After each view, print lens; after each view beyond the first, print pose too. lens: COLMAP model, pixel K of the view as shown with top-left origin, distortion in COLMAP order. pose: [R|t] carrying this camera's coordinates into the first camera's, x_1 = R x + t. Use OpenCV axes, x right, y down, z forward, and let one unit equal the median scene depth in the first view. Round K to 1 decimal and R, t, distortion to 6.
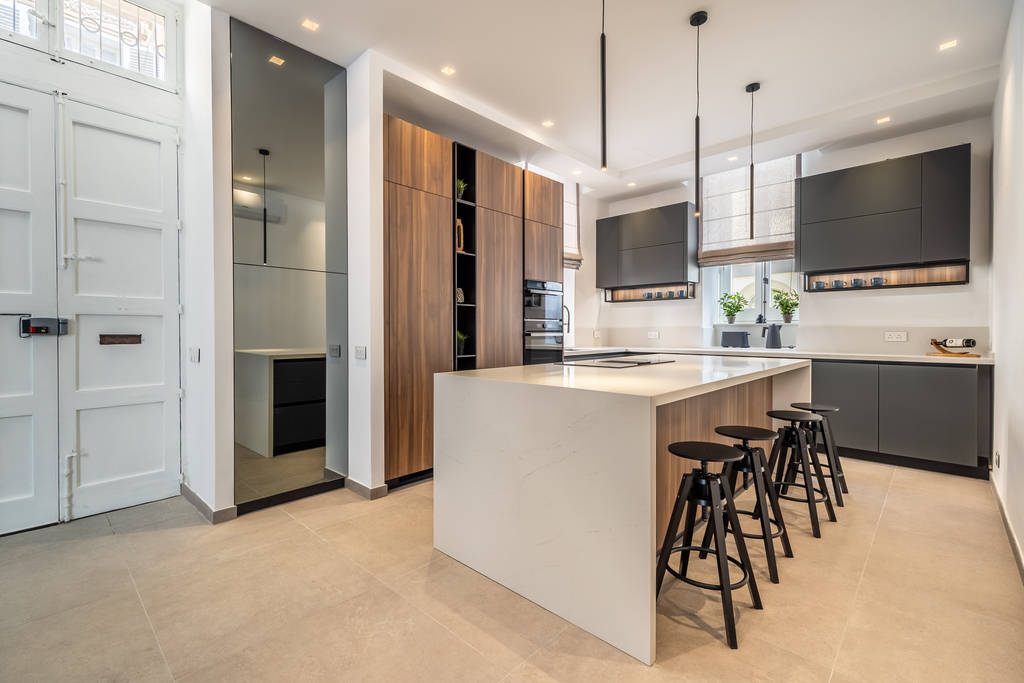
lens RADIAL K [[412.3, 0, 512.0], [0, 412.3, 337.4], [0, 0, 1]] dist [-0.001741, -0.000221]
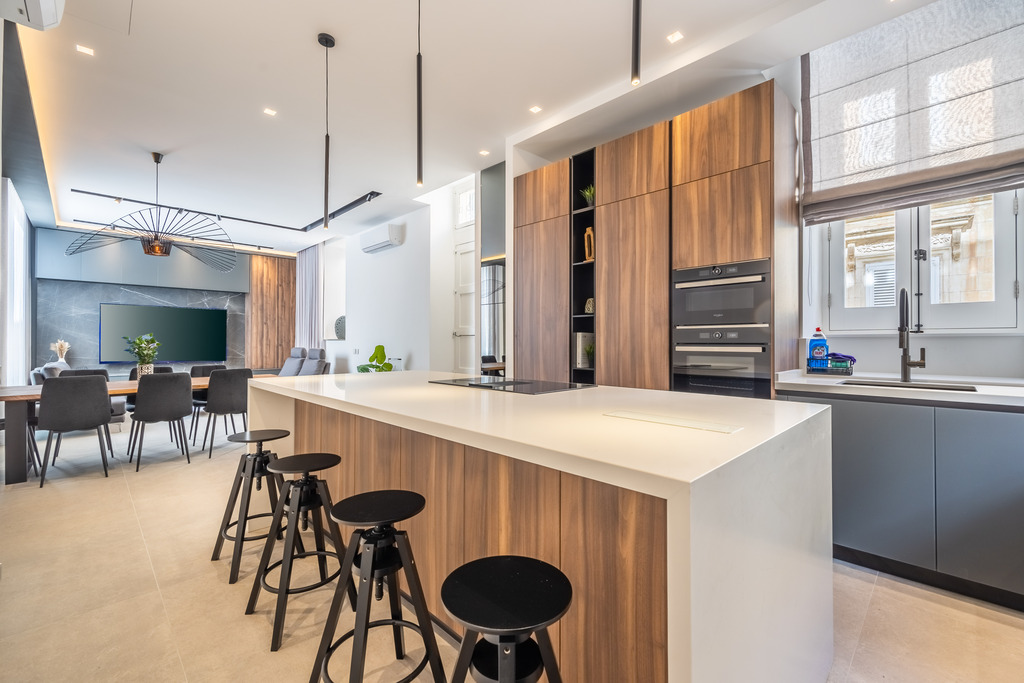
lens RADIAL K [[412.3, 0, 512.0], [0, 412.3, 337.4], [0, 0, 1]] dist [-0.001741, -0.000221]
pose [[0.033050, -0.002025, -0.999452, 0.790059], [-0.008601, 0.999960, -0.002310, -0.022898], [0.999417, 0.008673, 0.033031, 0.746722]]
